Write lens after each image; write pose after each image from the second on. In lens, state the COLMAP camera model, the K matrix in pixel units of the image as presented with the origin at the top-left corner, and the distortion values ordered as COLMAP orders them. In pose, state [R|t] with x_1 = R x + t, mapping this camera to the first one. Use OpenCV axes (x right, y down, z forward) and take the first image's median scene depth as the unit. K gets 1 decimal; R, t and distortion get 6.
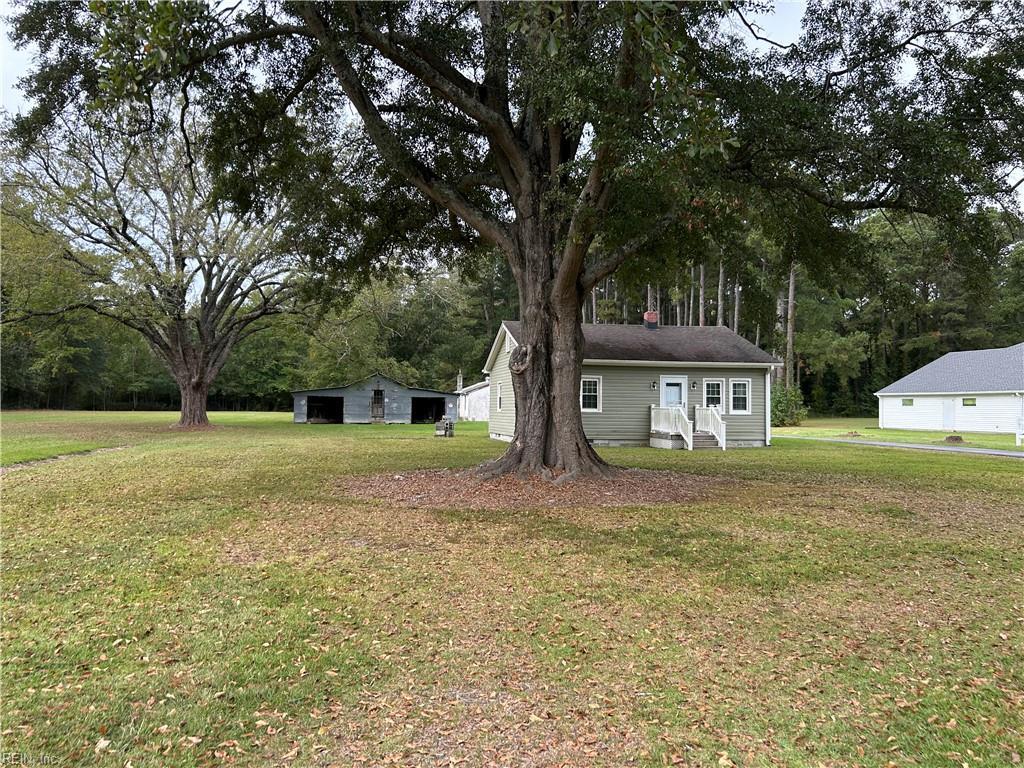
lens RADIAL K [[799.4, 0, 512.0], [0, 799.4, 384.0], [0, 0, 1]] dist [0.057832, -0.077152]
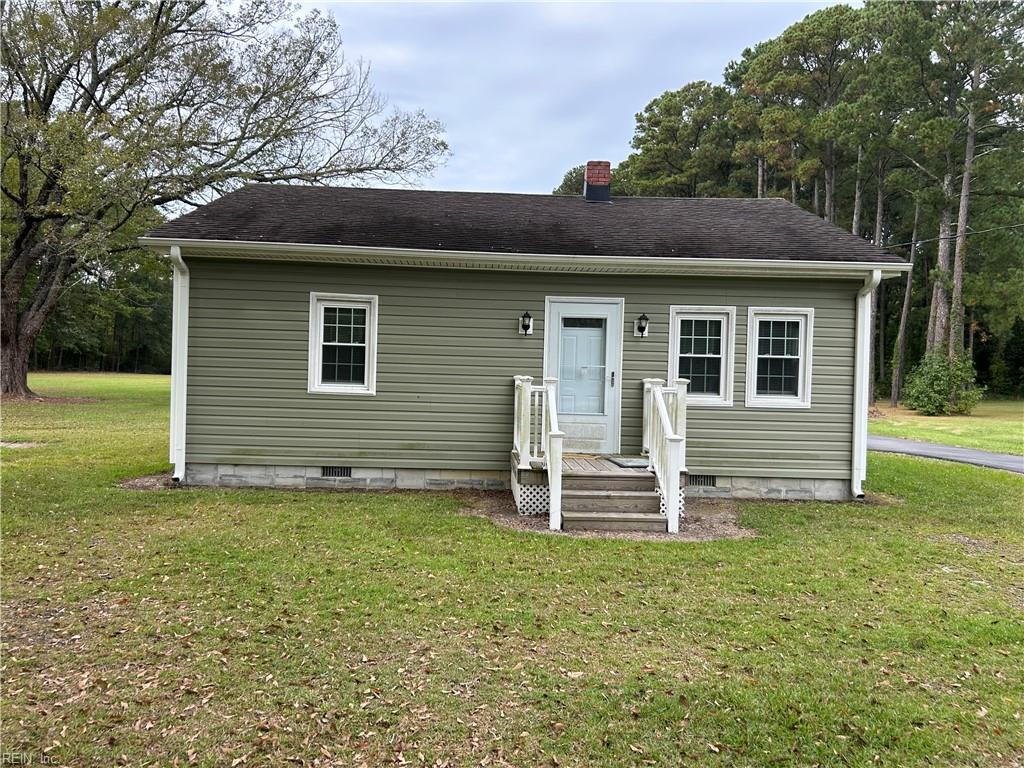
lens RADIAL K [[799.4, 0, 512.0], [0, 799.4, 384.0], [0, 0, 1]] dist [0.057832, -0.077152]
pose [[0.984348, 0.020181, -0.175075, 0.230077], [-0.013805, 0.999199, 0.037560, 0.015449], [0.175692, -0.034555, 0.983838, 0.624969]]
